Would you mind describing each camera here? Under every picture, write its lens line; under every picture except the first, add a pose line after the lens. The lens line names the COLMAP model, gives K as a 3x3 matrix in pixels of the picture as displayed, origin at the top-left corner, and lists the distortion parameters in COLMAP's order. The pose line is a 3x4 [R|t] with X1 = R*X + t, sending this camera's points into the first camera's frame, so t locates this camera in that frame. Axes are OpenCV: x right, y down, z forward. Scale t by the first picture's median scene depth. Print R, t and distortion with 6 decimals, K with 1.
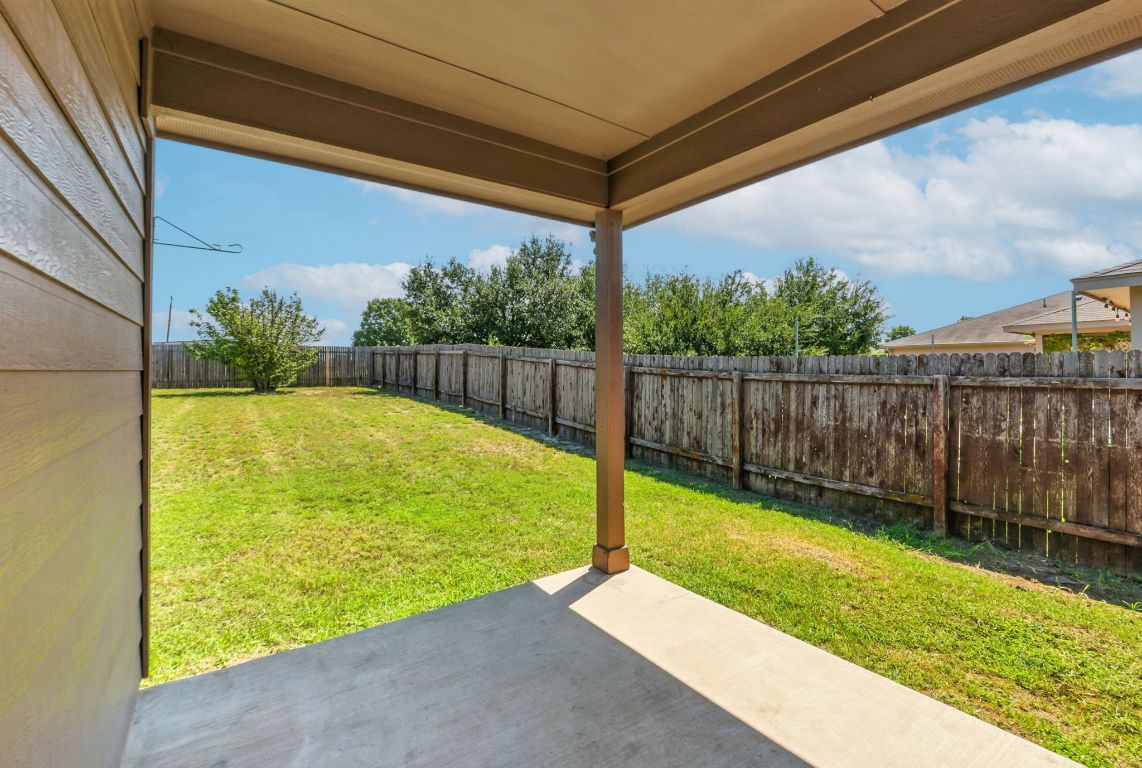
lens RADIAL K [[504.9, 0, 577.8], [0, 504.9, 374.5], [0, 0, 1]] dist [-0.010993, -0.000991]
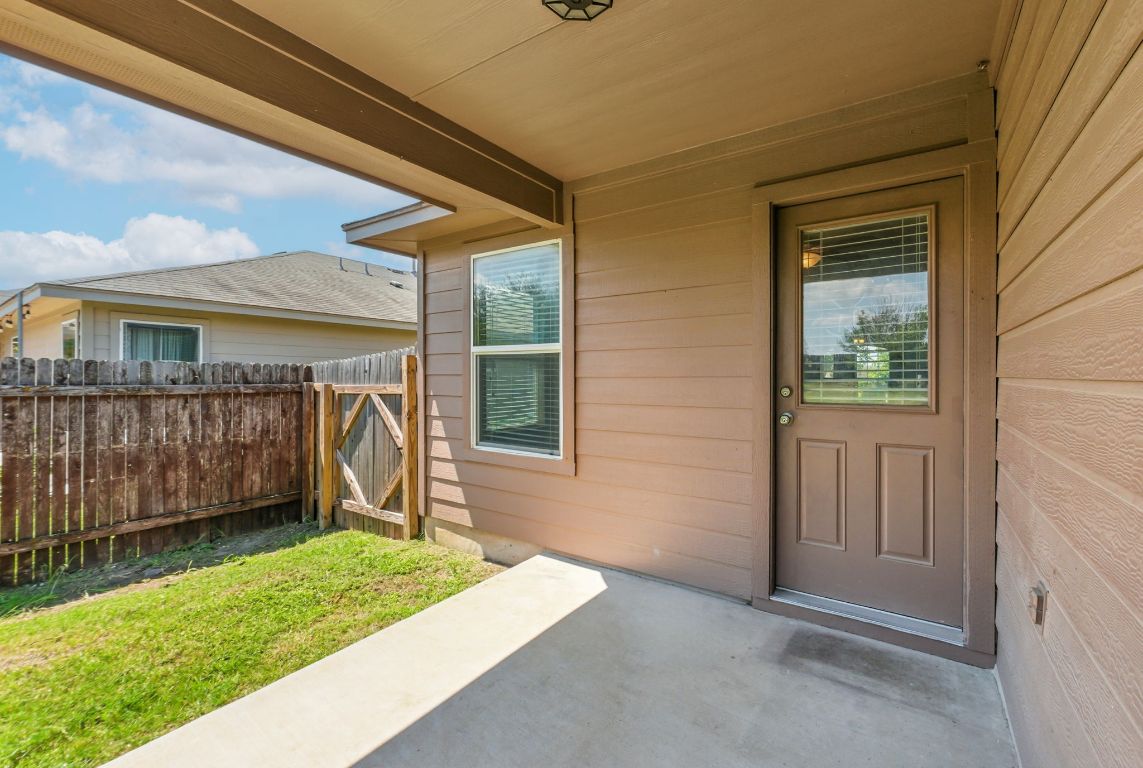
lens RADIAL K [[505.3, 0, 570.4], [0, 505.3, 379.7], [0, 0, 1]] dist [-0.010993, -0.000991]
pose [[-0.351987, 0.000569, 0.936005, -0.347062], [0.006338, 0.999978, 0.001775, -0.001675], [-0.935983, 0.006557, -0.351983, 0.501043]]
